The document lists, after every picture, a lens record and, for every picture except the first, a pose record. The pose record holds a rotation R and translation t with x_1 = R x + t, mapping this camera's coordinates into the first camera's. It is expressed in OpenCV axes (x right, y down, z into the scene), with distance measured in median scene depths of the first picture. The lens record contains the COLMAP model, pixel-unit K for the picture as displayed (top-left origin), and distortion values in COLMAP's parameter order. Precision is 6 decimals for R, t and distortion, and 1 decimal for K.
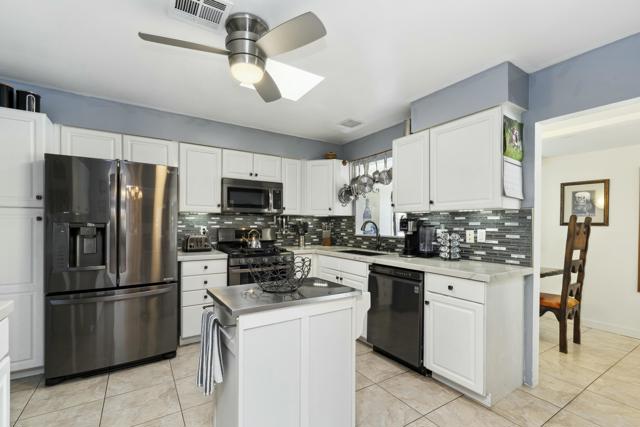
lens RADIAL K [[288.0, 0, 316.7], [0, 288.0, 225.9], [0, 0, 1]] dist [0.003716, -0.001595]
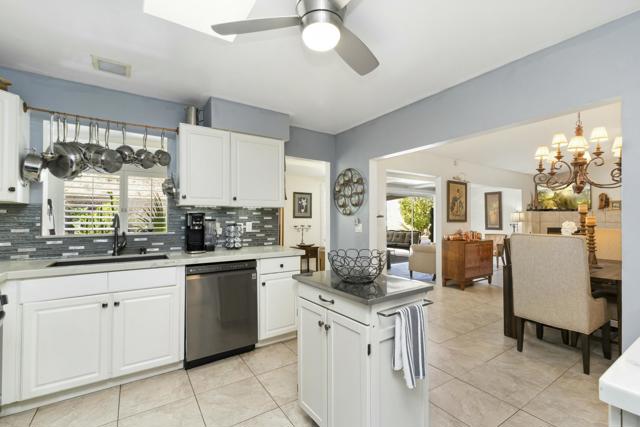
lens RADIAL K [[288.0, 0, 321.9], [0, 288.0, 213.7], [0, 0, 1]] dist [0.003716, -0.001595]
pose [[-0.027654, 0.008354, 0.999583, -0.709052], [0.005149, 0.999953, -0.008215, -0.012589], [-0.999604, 0.004920, -0.027696, 0.680220]]
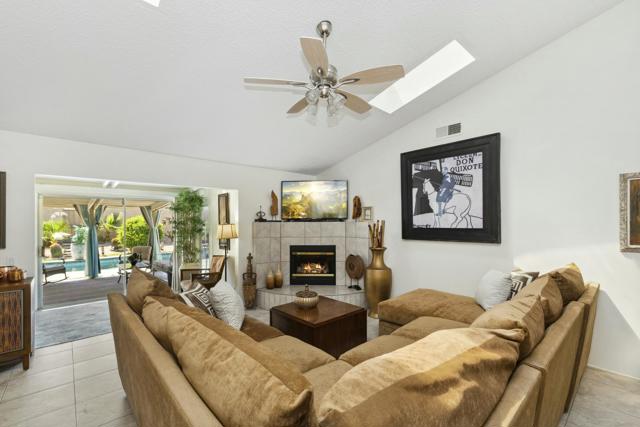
lens RADIAL K [[288.0, 0, 314.4], [0, 288.0, 221.5], [0, 0, 1]] dist [0.003716, -0.001595]
pose [[-0.144351, -0.005940, 0.989509, 0.106592], [0.010475, 0.999917, 0.007531, -0.063640], [-0.989471, 0.011453, -0.144277, -1.532171]]
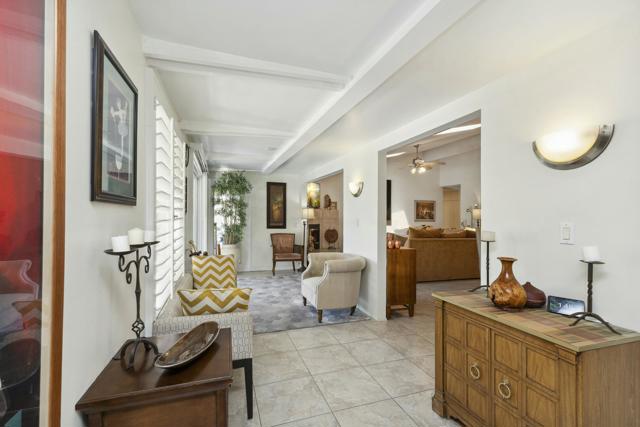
lens RADIAL K [[288.0, 0, 317.5], [0, 288.0, 212.3], [0, 0, 1]] dist [0.003716, -0.001595]
pose [[-0.972821, -0.029001, 0.229734, 1.328507], [-0.031110, 0.999500, -0.005561, 0.005538], [-0.229458, -0.012557, -0.973237, 1.154626]]
